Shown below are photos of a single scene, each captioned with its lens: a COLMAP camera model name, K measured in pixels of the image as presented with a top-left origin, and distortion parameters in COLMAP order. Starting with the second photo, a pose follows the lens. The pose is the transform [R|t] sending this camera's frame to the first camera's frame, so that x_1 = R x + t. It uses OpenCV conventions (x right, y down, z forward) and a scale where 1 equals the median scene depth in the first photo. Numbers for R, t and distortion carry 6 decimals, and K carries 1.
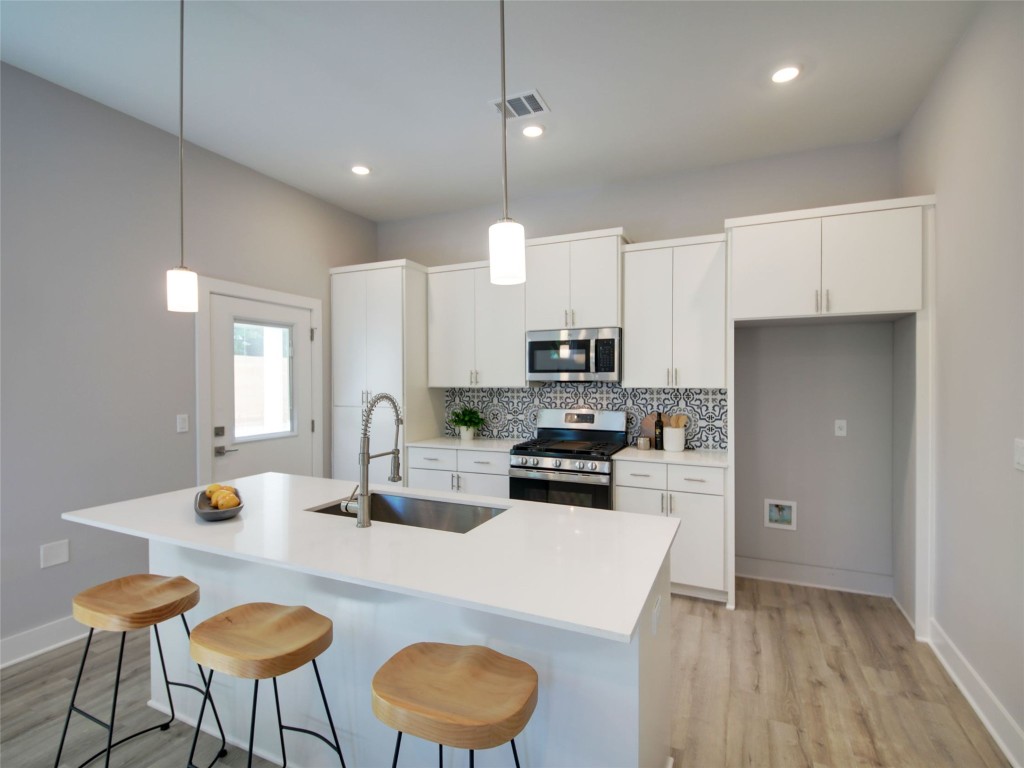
lens RADIAL K [[499.5, 0, 512.0], [0, 499.5, 384.0], [0, 0, 1]] dist [0.047804, -0.036134]
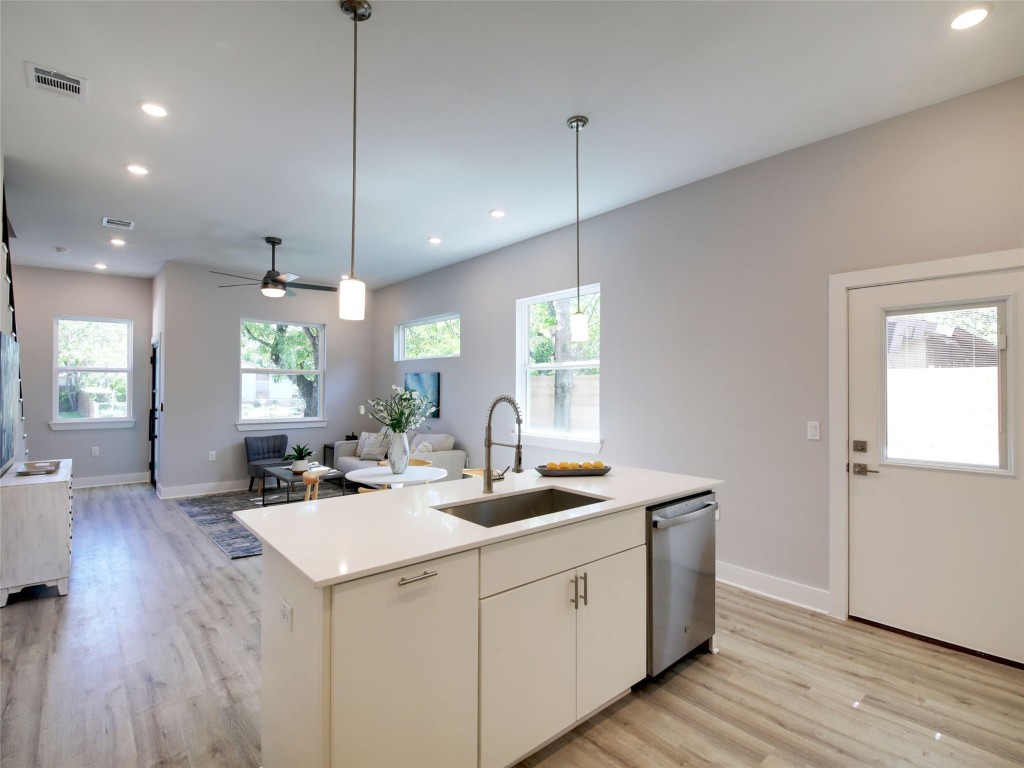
lens RADIAL K [[499.5, 0, 512.0], [0, 499.5, 384.0], [0, 0, 1]] dist [0.047804, -0.036134]
pose [[-0.421615, -0.008973, -0.906730, 0.424237], [-0.009362, 0.999941, -0.005542, -0.001743], [0.906726, 0.006152, -0.421674, 0.762451]]
